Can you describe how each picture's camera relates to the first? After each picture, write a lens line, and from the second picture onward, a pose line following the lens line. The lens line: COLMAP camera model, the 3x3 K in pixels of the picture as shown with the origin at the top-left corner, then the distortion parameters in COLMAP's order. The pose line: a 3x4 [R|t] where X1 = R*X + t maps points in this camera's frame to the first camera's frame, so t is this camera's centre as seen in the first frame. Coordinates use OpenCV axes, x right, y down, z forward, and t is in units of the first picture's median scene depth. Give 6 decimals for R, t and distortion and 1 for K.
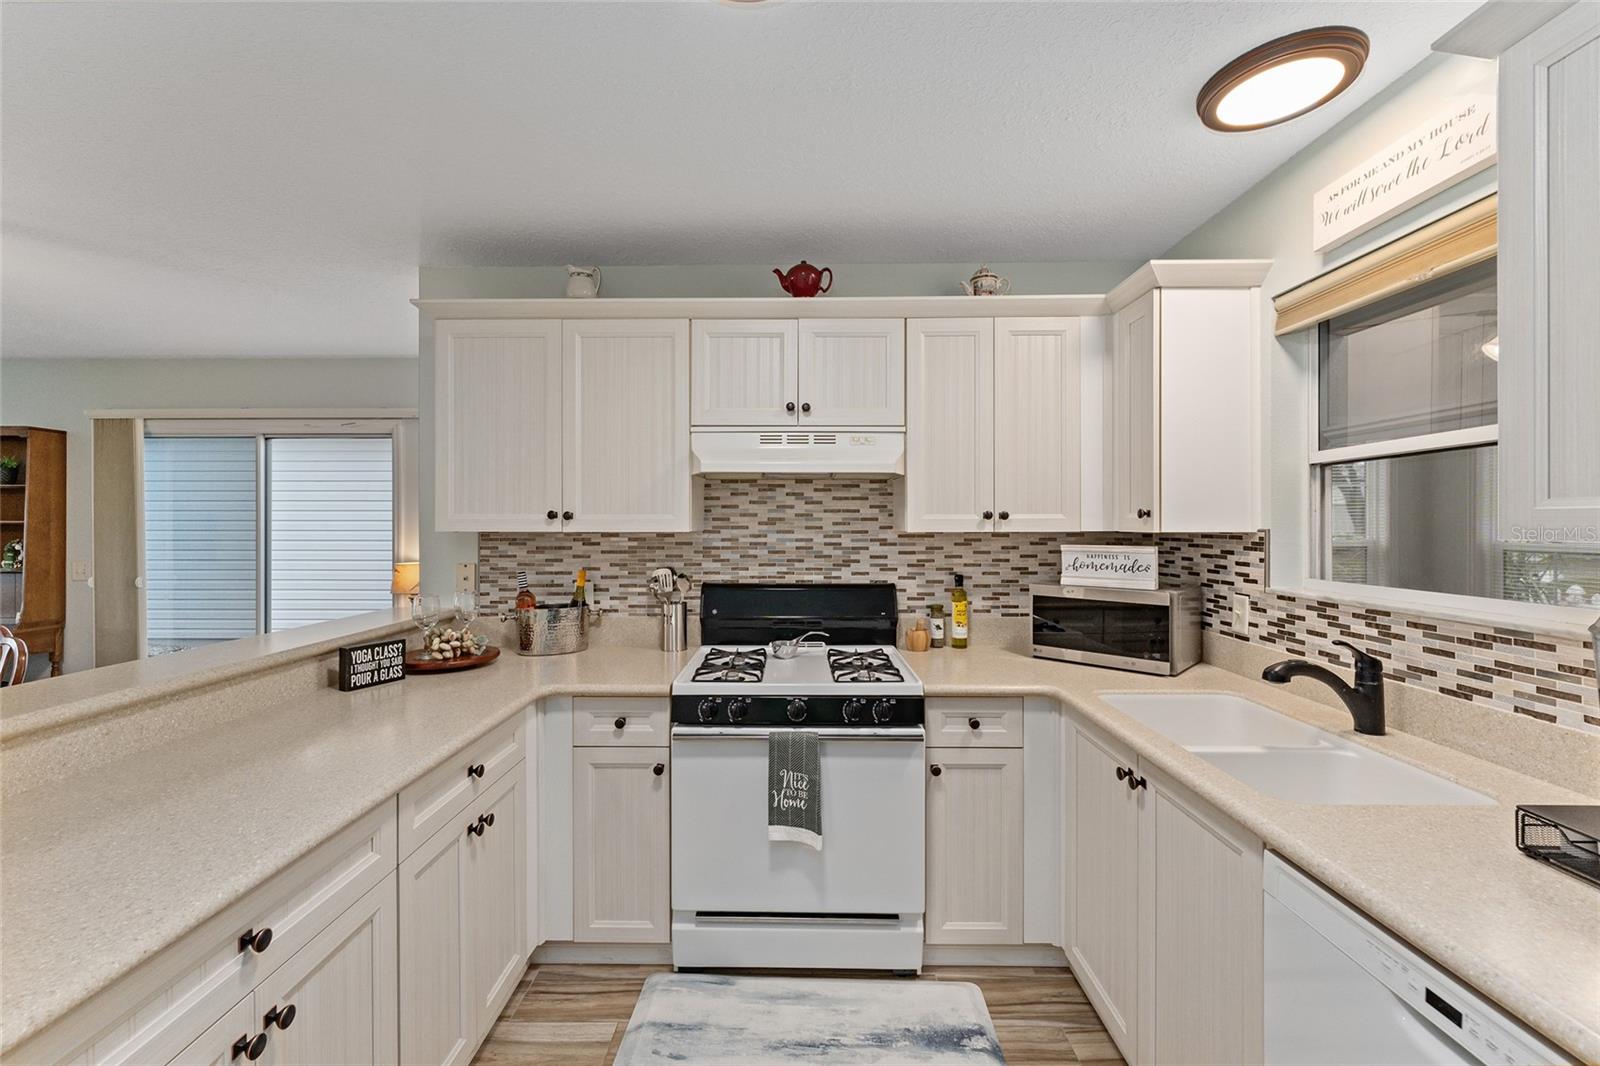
lens RADIAL K [[643.7, 0, 794.9], [0, 643.7, 523.4], [0, 0, 1]] dist [-0.002377, 0.000454]
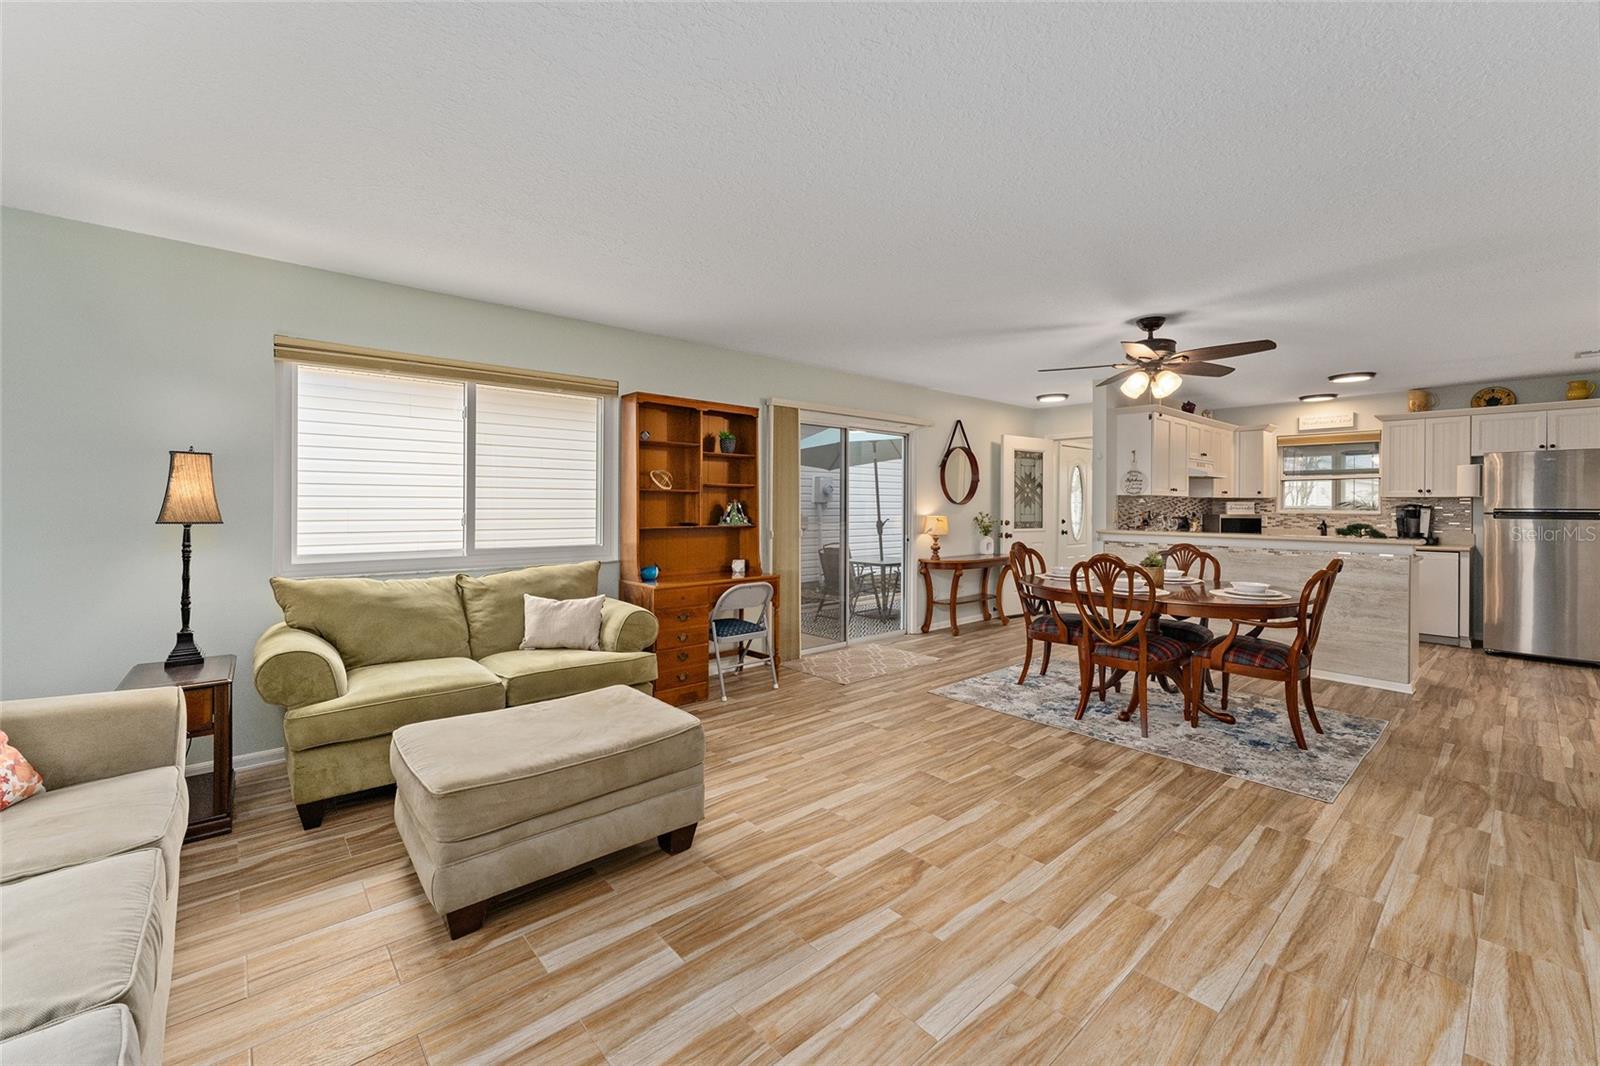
lens RADIAL K [[643.7, 0, 791.5], [0, 643.7, 502.9], [0, 0, 1]] dist [-0.002377, 0.000454]
pose [[0.746156, 0.005324, 0.665749, -3.338620], [-0.005283, 0.999984, -0.002075, 0.057024], [-0.665750, -0.001969, 0.746172, 0.062029]]
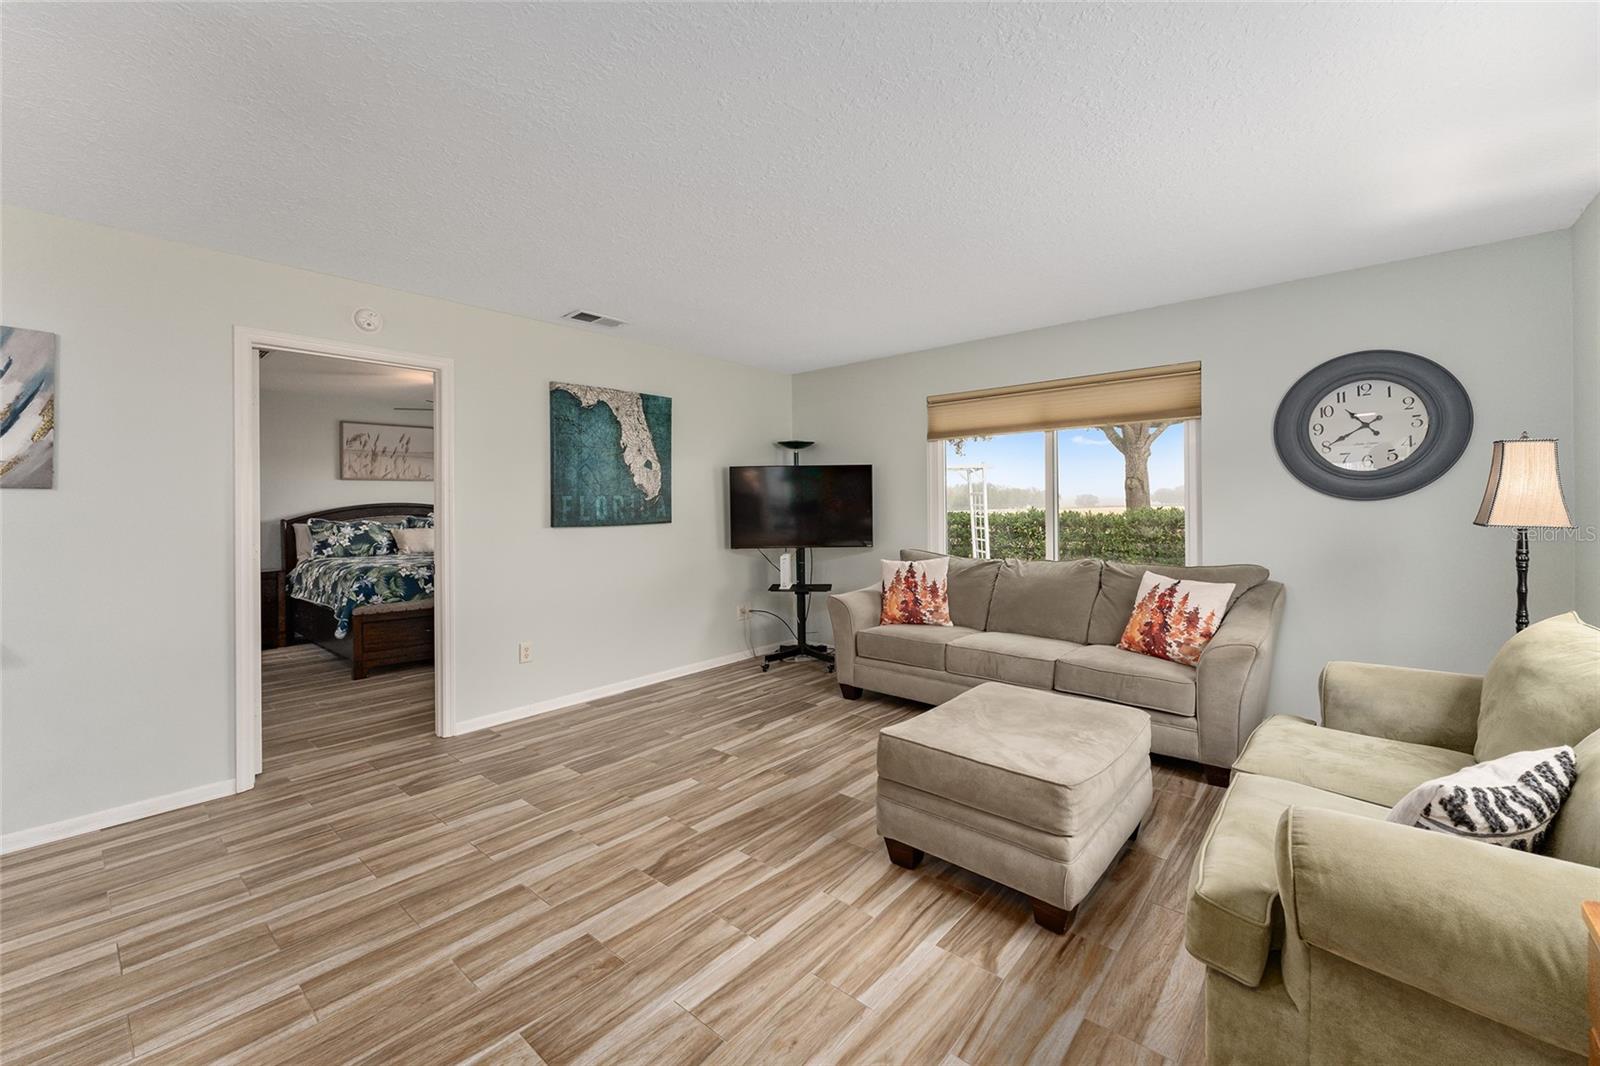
lens RADIAL K [[643.7, 0, 799.4], [0, 643.7, 510.5], [0, 0, 1]] dist [-0.002377, 0.000454]
pose [[-0.646100, 0.014838, -0.763109, -1.925404], [0.008695, 0.999889, 0.012080, 0.052423], [0.763204, 0.001170, -0.646157, 1.475091]]
